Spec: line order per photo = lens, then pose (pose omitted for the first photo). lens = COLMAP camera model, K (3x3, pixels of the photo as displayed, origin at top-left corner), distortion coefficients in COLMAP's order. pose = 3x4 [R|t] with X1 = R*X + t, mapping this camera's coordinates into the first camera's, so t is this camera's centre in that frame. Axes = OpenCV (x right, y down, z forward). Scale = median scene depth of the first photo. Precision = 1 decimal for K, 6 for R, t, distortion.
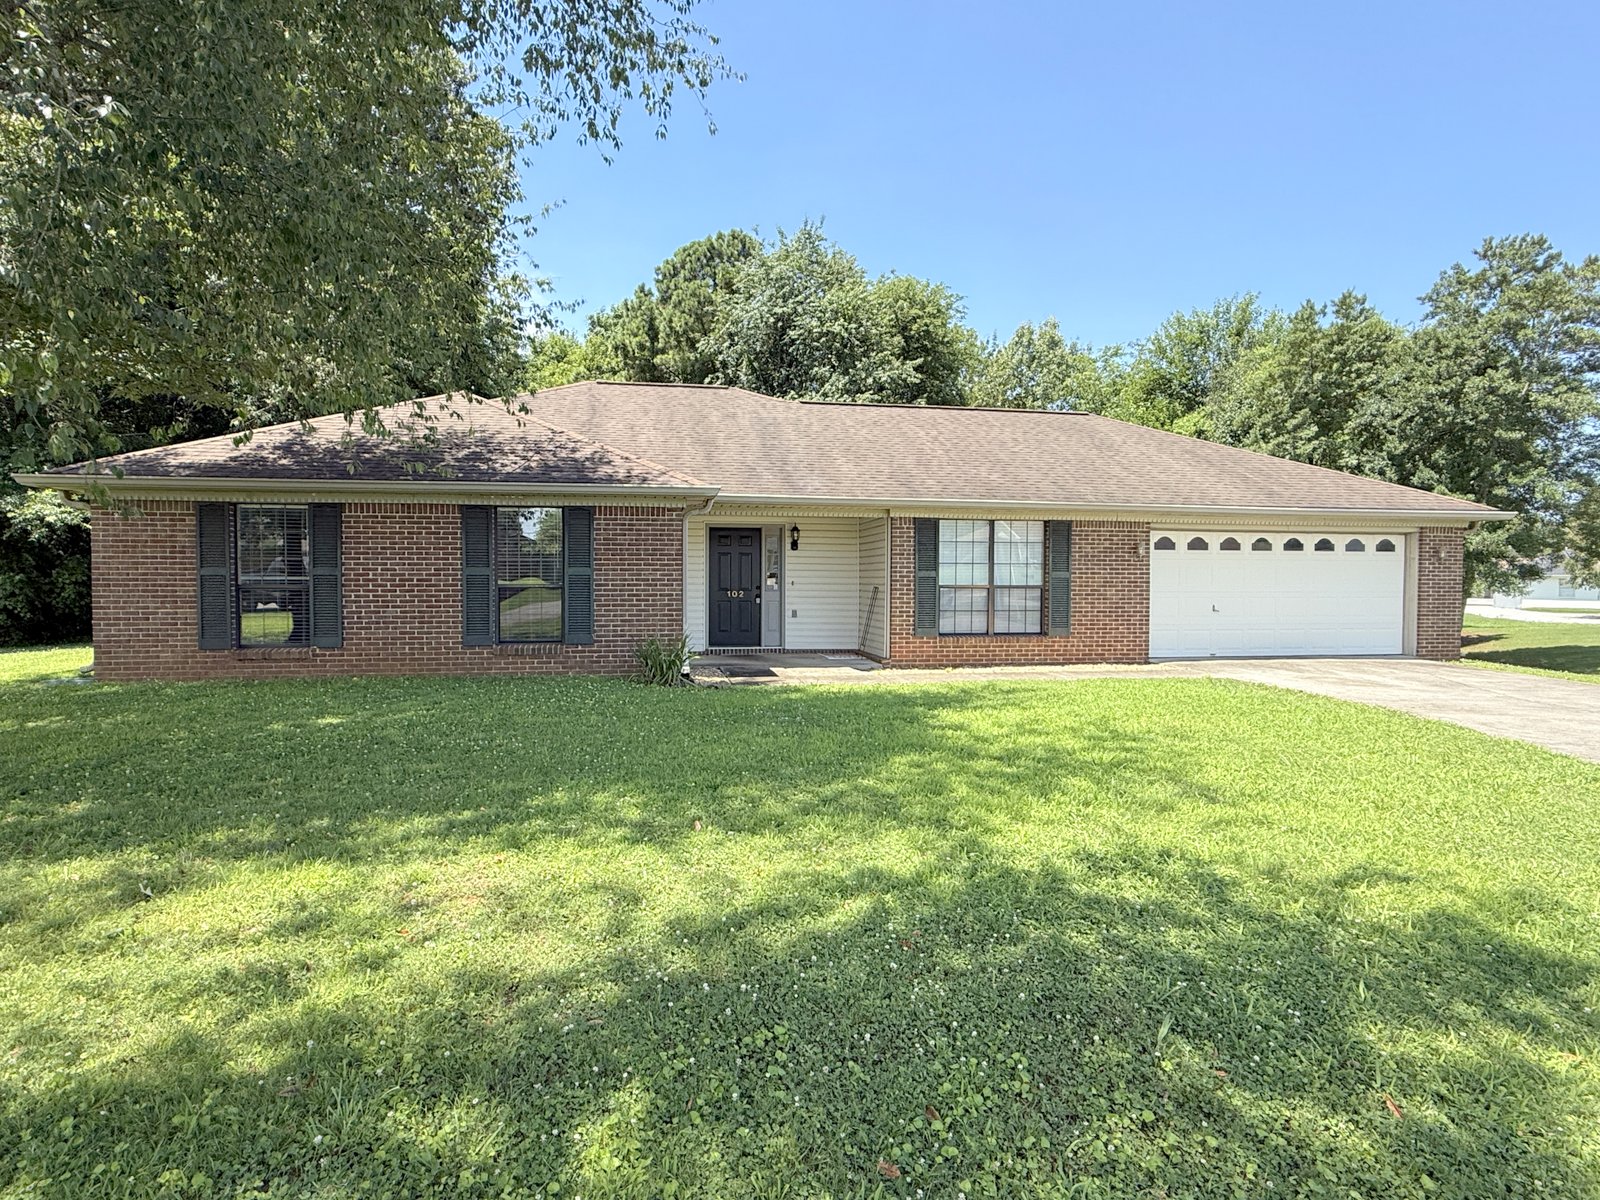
lens RADIAL K [[820.3, 0, 800.0], [0, 820.3, 600.0], [0, 0, 1]] dist [0.000508, 0.000028]
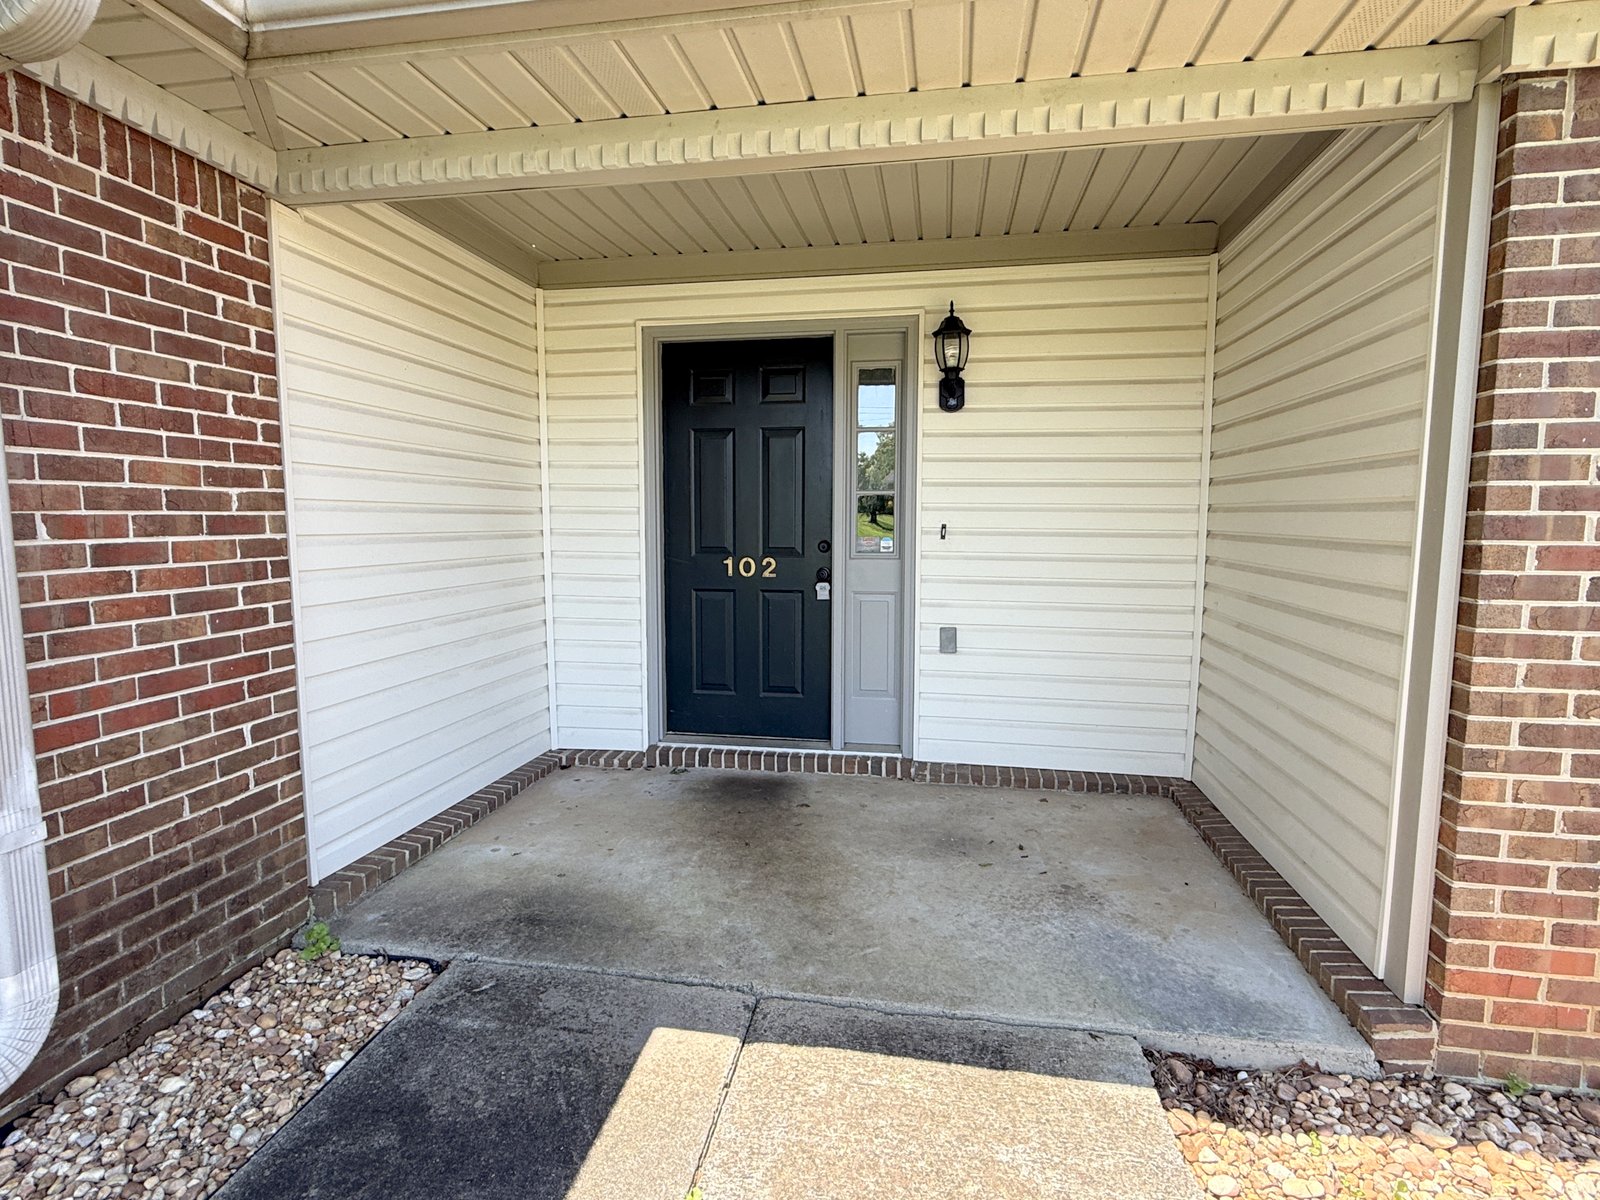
lens RADIAL K [[820.3, 0, 800.0], [0, 820.3, 600.0], [0, 0, 1]] dist [0.000508, 0.000028]
pose [[0.938736, 0.037183, -0.342625, 0.041841], [-0.011161, 0.996921, 0.077612, -0.018705], [0.344456, -0.069034, 0.936261, 0.723428]]
